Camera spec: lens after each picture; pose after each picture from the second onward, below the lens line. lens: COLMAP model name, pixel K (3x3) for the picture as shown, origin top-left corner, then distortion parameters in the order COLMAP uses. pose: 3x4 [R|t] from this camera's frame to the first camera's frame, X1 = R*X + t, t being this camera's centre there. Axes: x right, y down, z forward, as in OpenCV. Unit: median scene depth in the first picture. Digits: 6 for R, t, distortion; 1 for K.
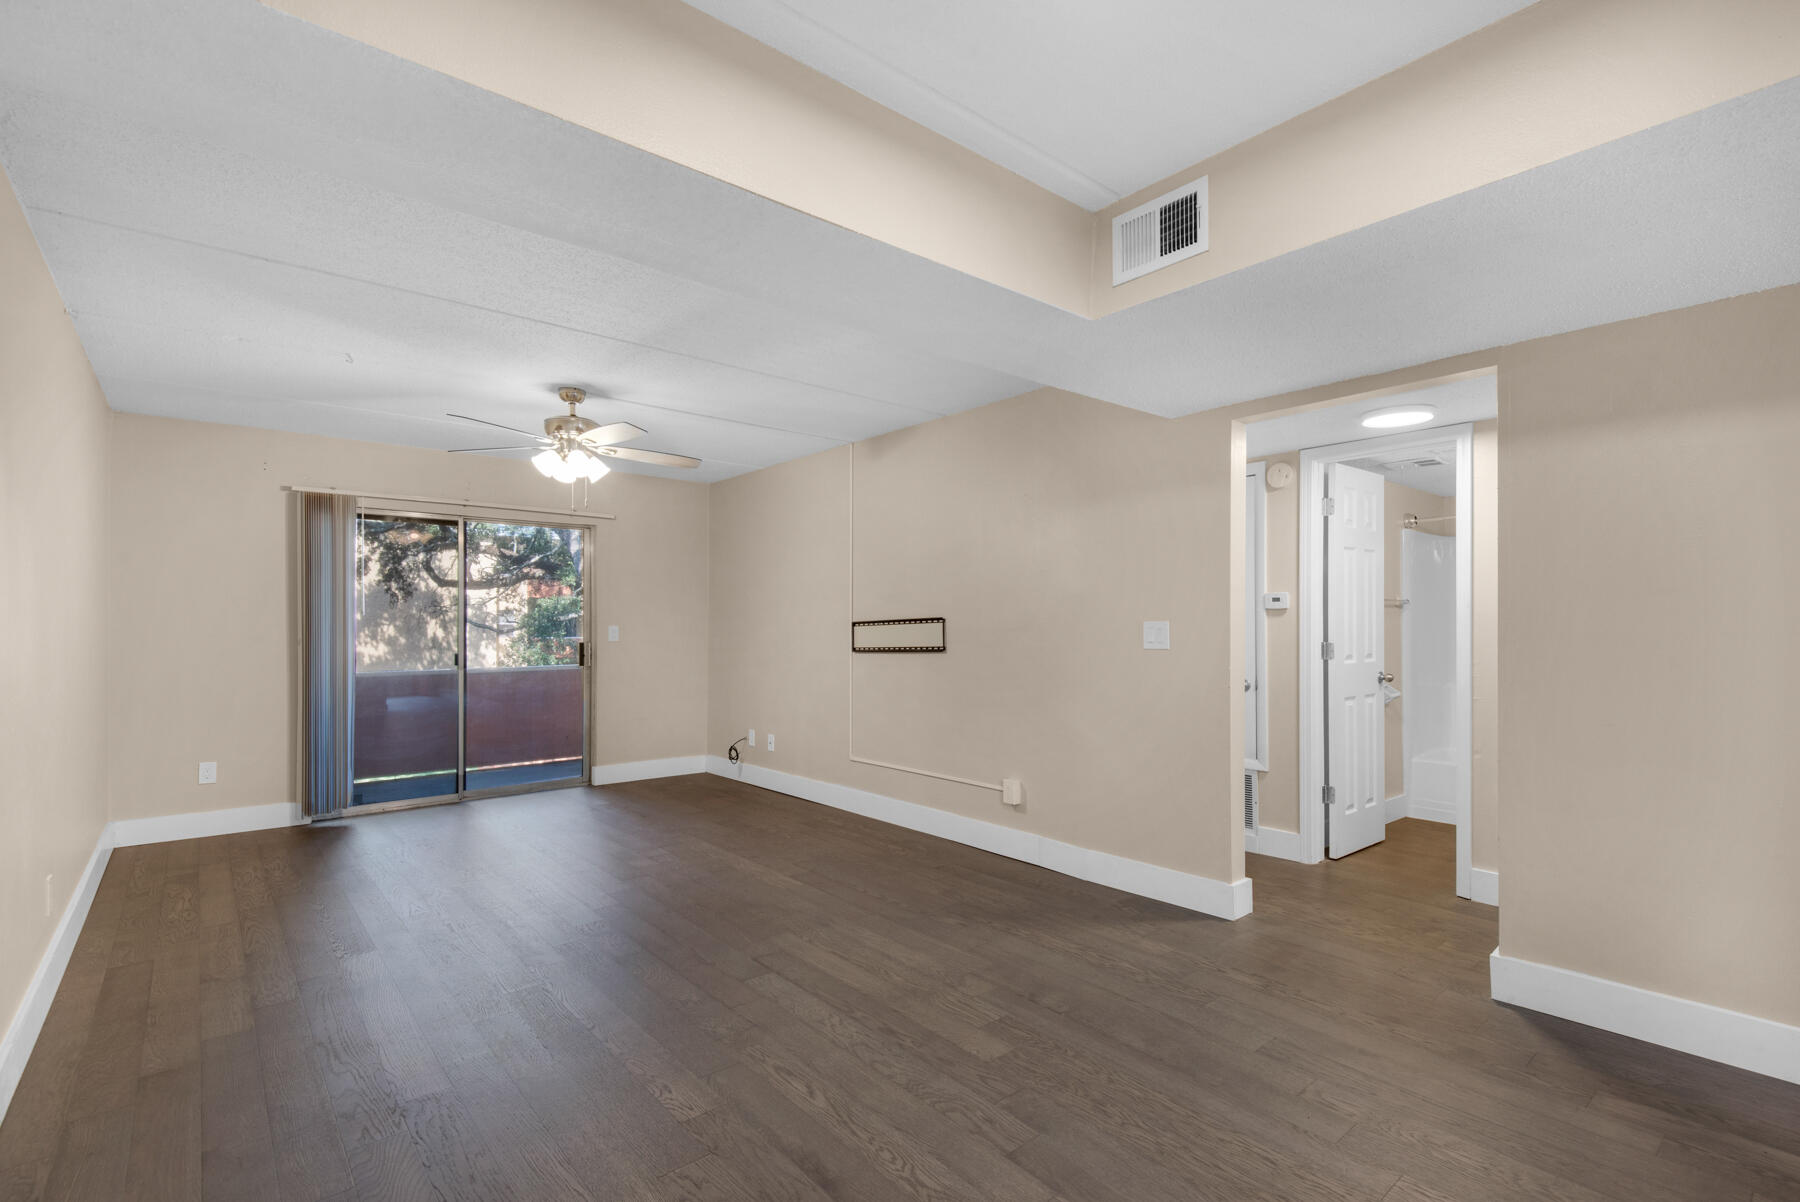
lens RADIAL K [[816.8, 0, 902.6], [0, 816.8, 616.7], [0, 0, 1]] dist [0.028845, -0.021805]
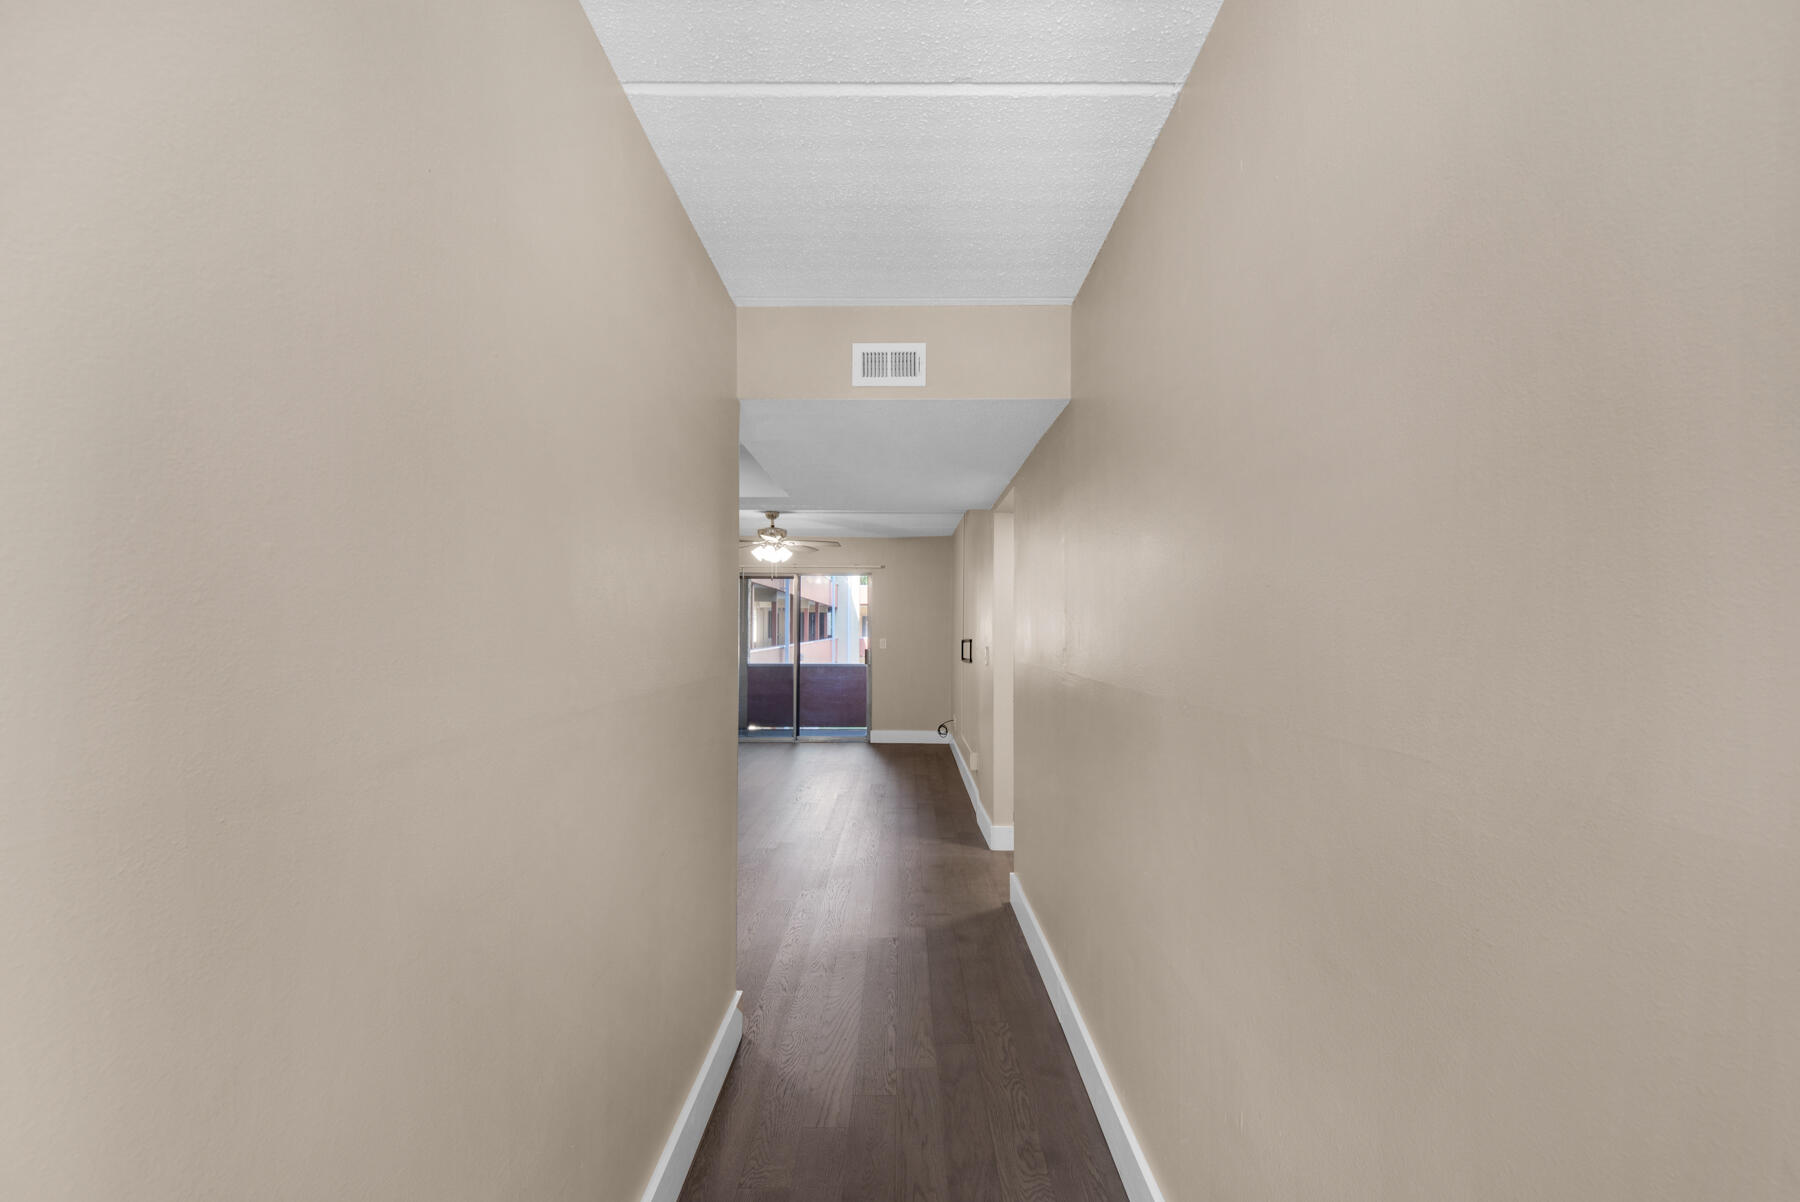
lens RADIAL K [[816.8, 0, 902.6], [0, 816.8, 616.7], [0, 0, 1]] dist [0.028845, -0.021805]
pose [[0.754333, -0.002914, -0.656486, 0.810690], [0.004022, 0.999992, 0.000182, -0.036918], [0.656480, -0.002778, 0.754339, -0.137362]]
